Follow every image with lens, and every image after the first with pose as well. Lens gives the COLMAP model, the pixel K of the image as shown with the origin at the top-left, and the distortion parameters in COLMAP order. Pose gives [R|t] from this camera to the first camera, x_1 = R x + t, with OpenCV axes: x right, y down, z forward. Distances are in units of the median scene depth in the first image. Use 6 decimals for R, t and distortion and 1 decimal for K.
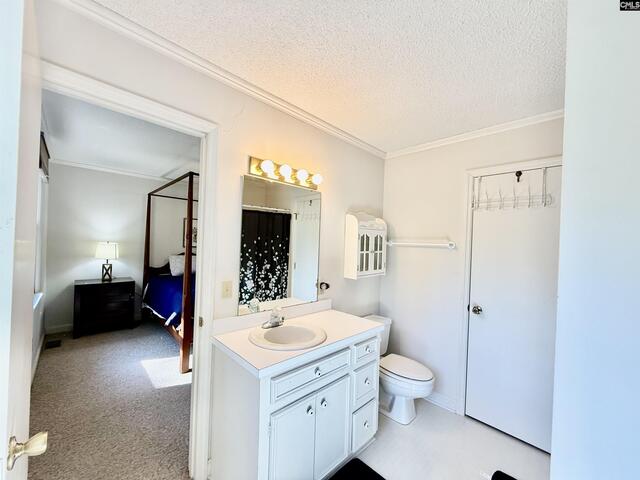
lens RADIAL K [[253.7, 0, 317.8], [0, 253.7, 241.8], [0, 0, 1]] dist [-0.000635, -0.000188]
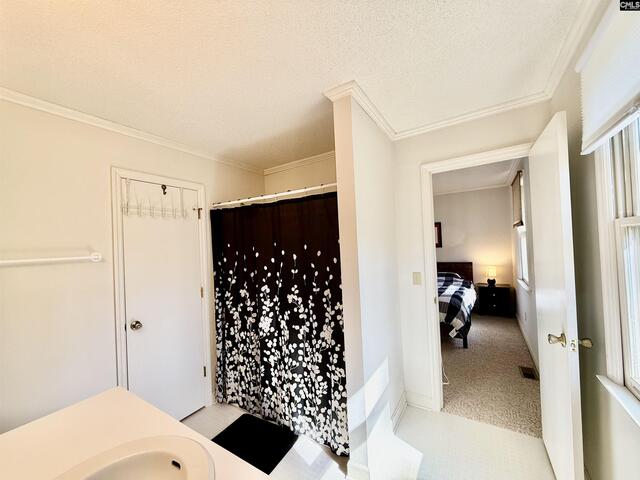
lens RADIAL K [[253.7, 0, 317.8], [0, 253.7, 241.8], [0, 0, 1]] dist [-0.000635, -0.000188]
pose [[-0.226254, -0.015011, 0.973953, -0.416026], [0.034357, 0.999136, 0.023380, -0.030234], [-0.973462, 0.038752, -0.225543, 0.566780]]
